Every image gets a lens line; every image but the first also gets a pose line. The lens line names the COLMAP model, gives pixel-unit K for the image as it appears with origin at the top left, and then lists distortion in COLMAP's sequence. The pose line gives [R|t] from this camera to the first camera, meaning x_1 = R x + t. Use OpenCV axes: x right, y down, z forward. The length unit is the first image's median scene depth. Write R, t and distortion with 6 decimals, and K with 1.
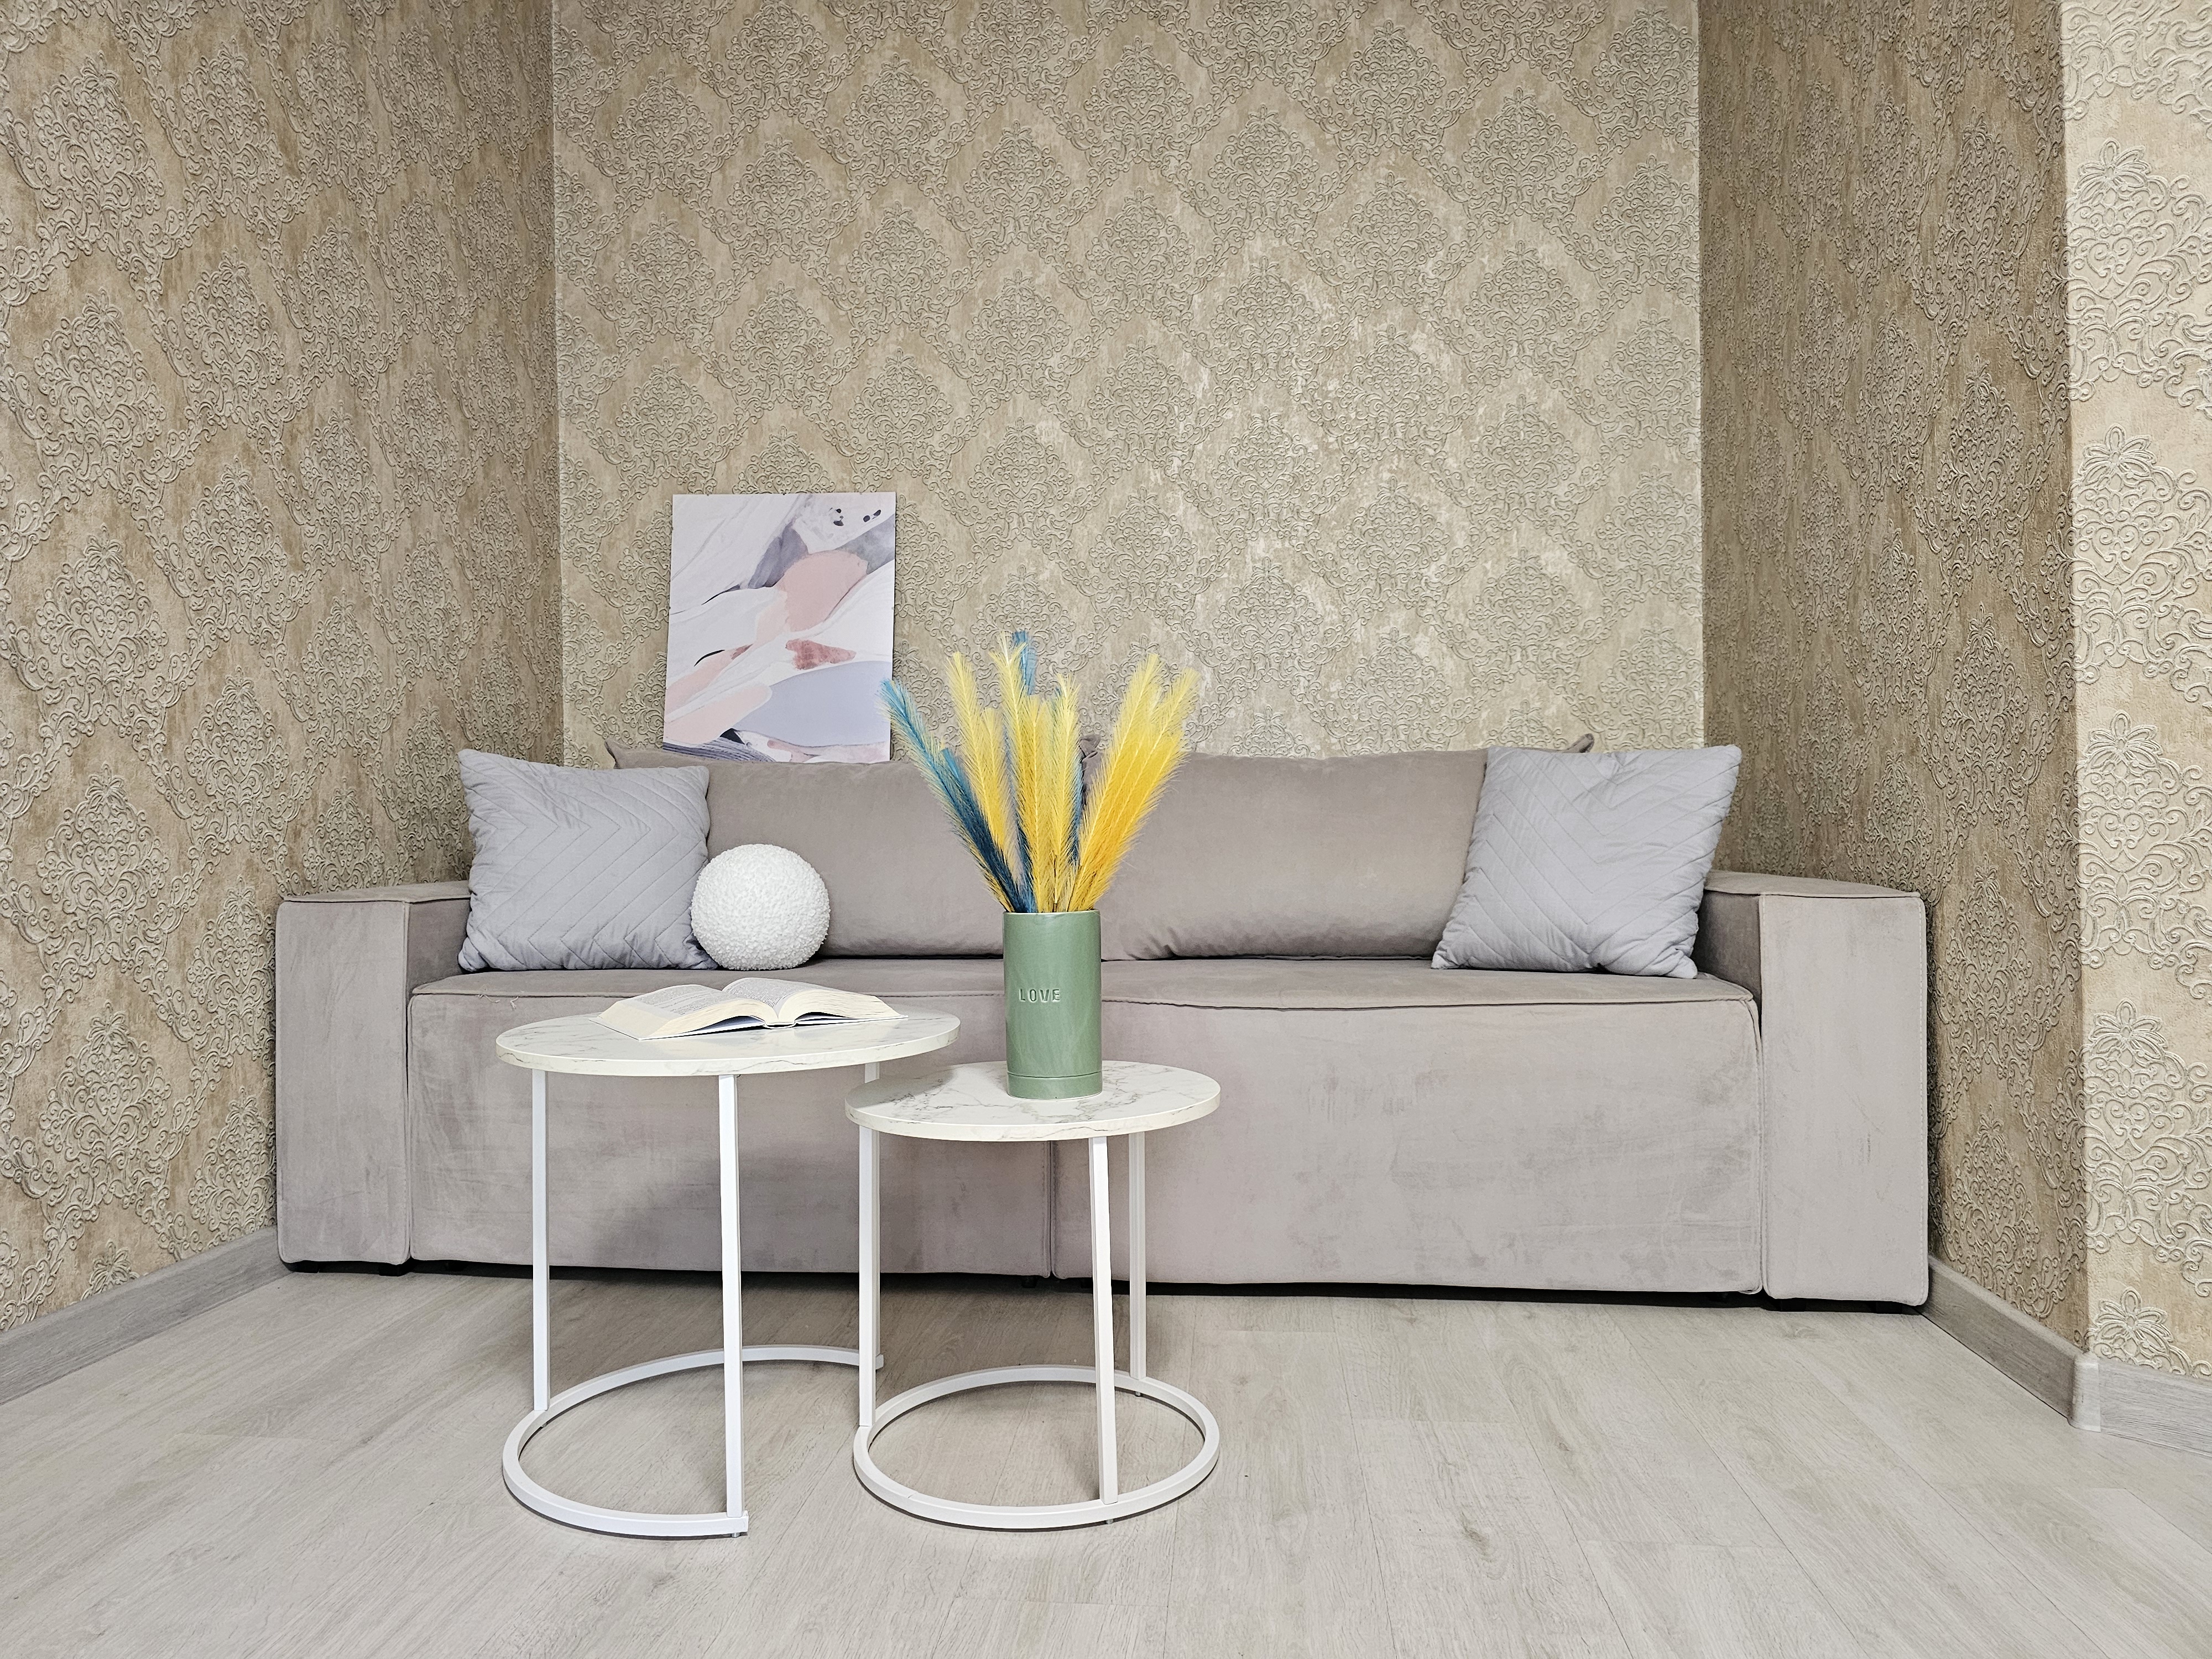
lens RADIAL K [[1488.8, 0, 1080.8], [0, 1488.8, 820.3], [0, 0, 1]] dist [0.059251, -0.057690]
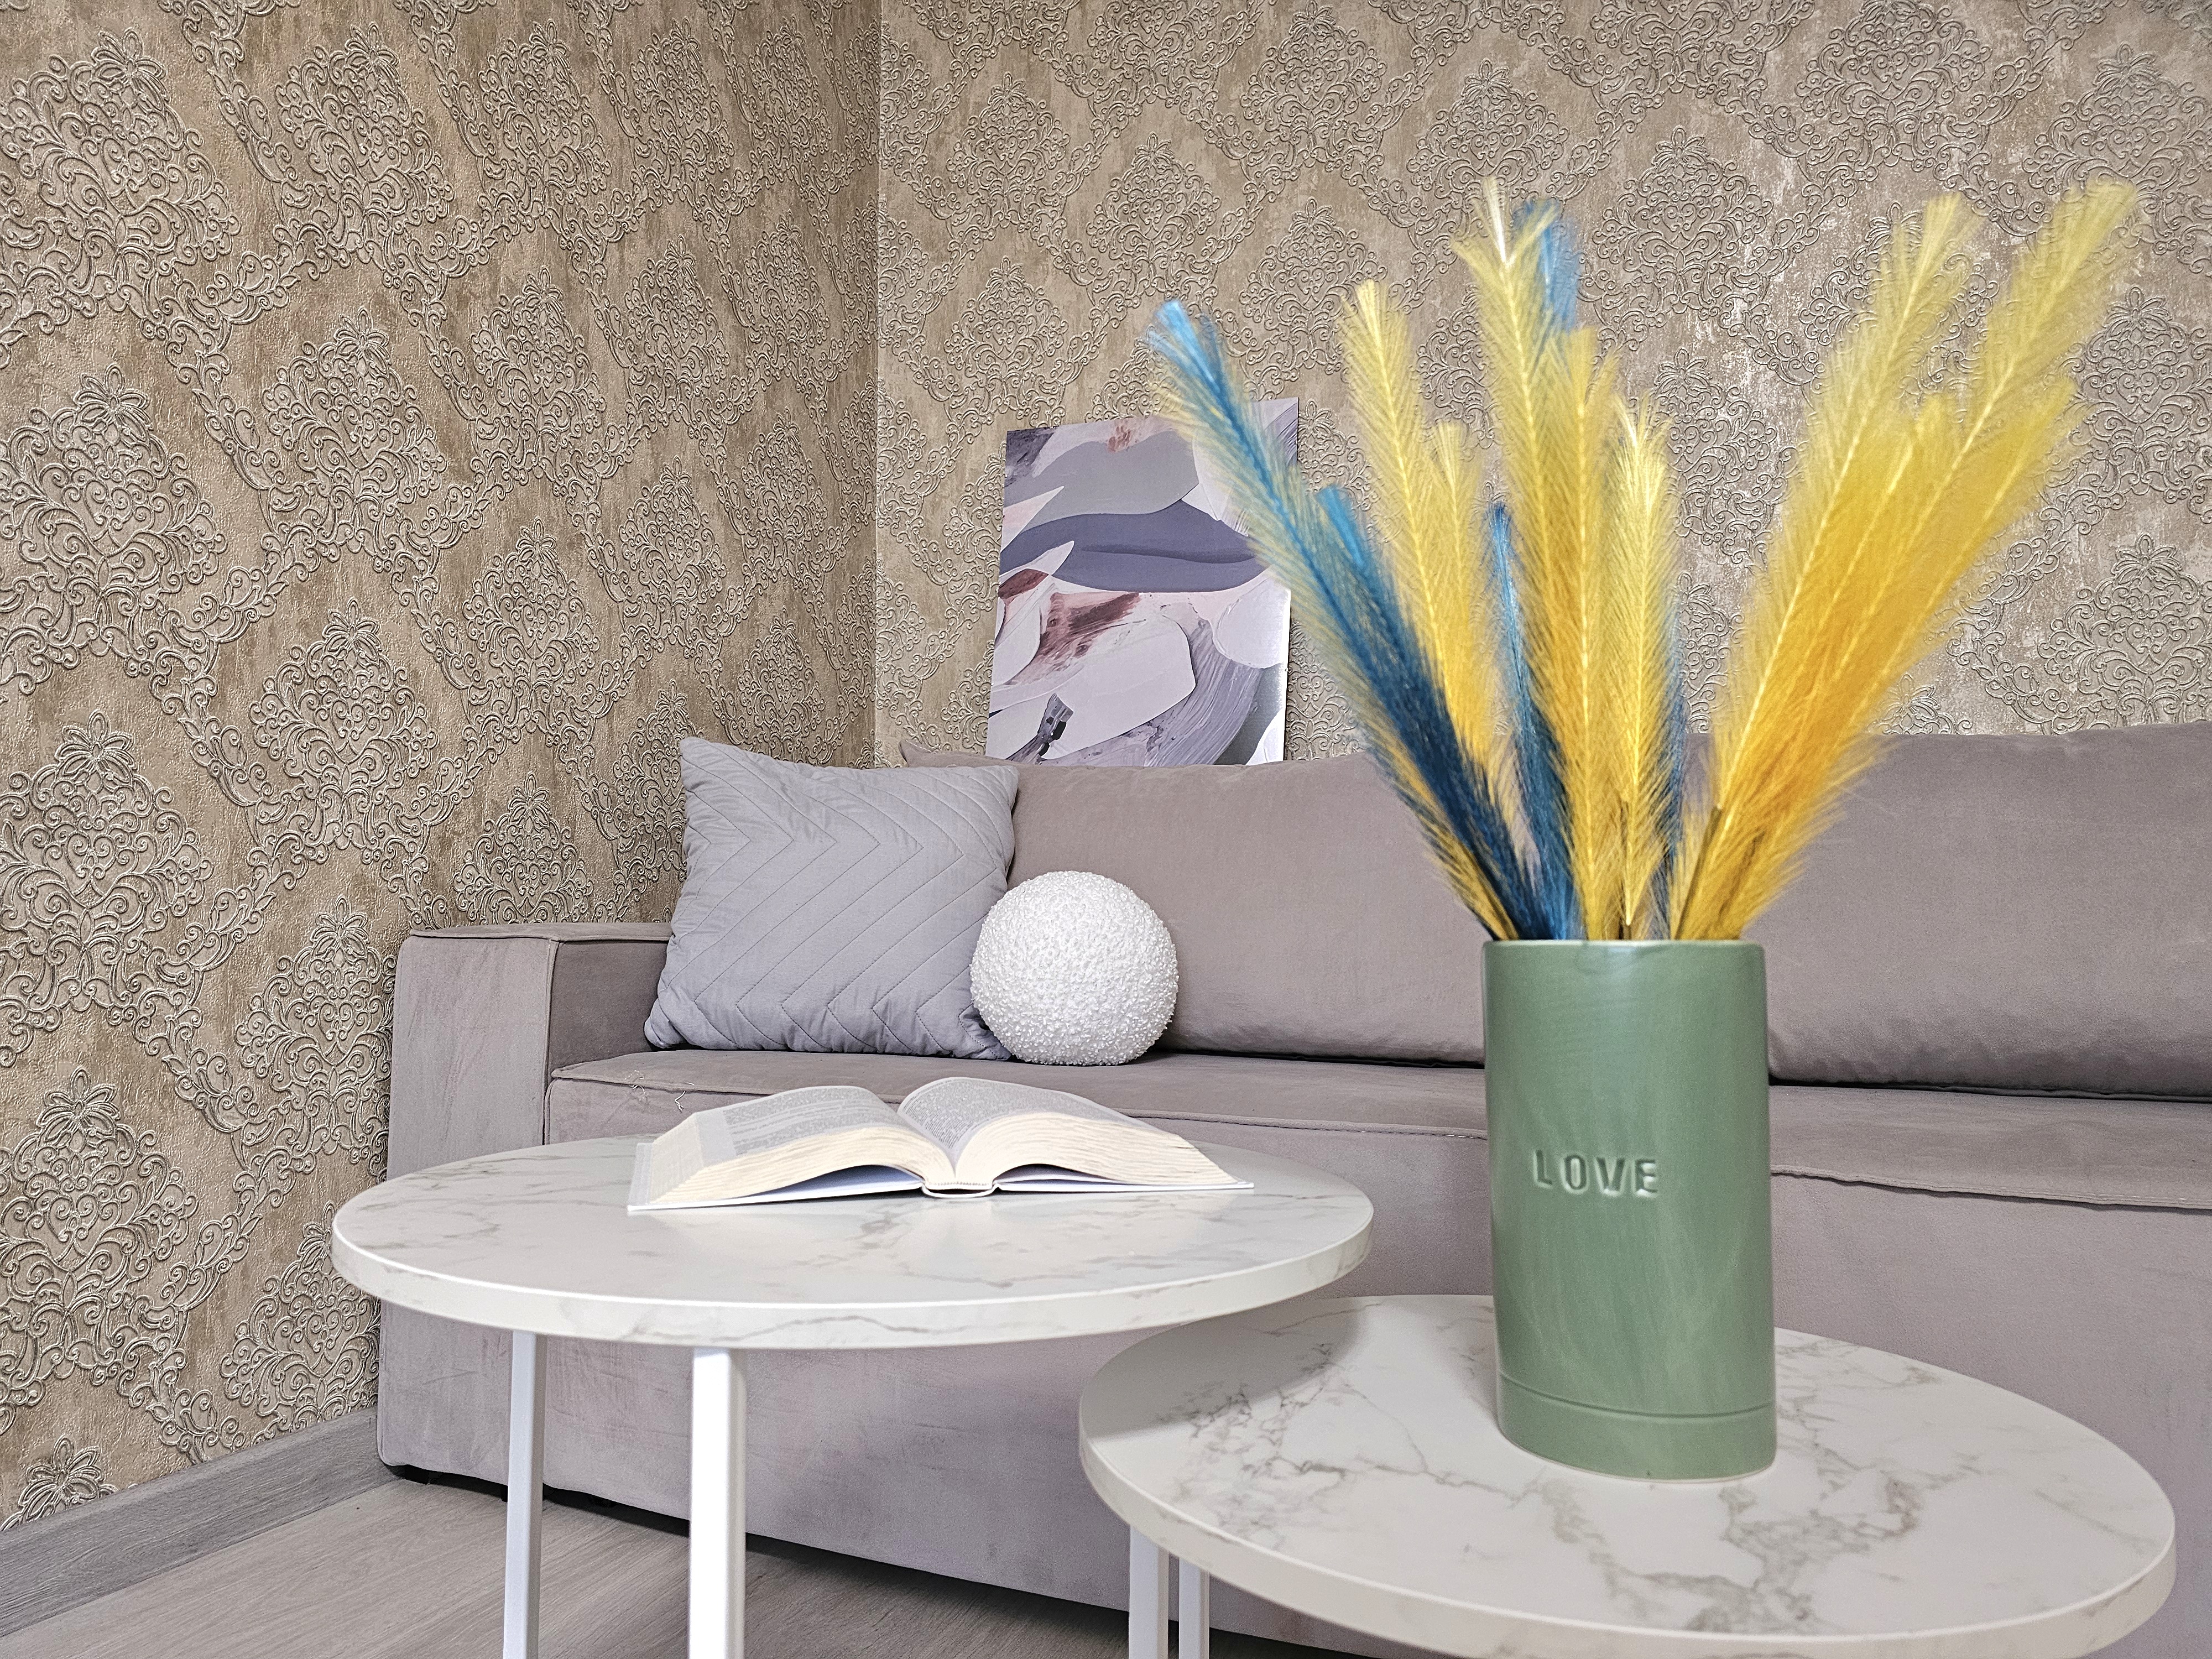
lens RADIAL K [[1489.9, 0, 1070.8], [0, 1489.9, 840.5], [0, 0, 1]] dist [0.062827, -0.061466]
pose [[0.956286, 0.001149, -0.292431, -0.027026], [-0.016991, 0.998521, -0.051641, 0.037440], [0.291939, 0.054352, 0.954891, 0.388478]]
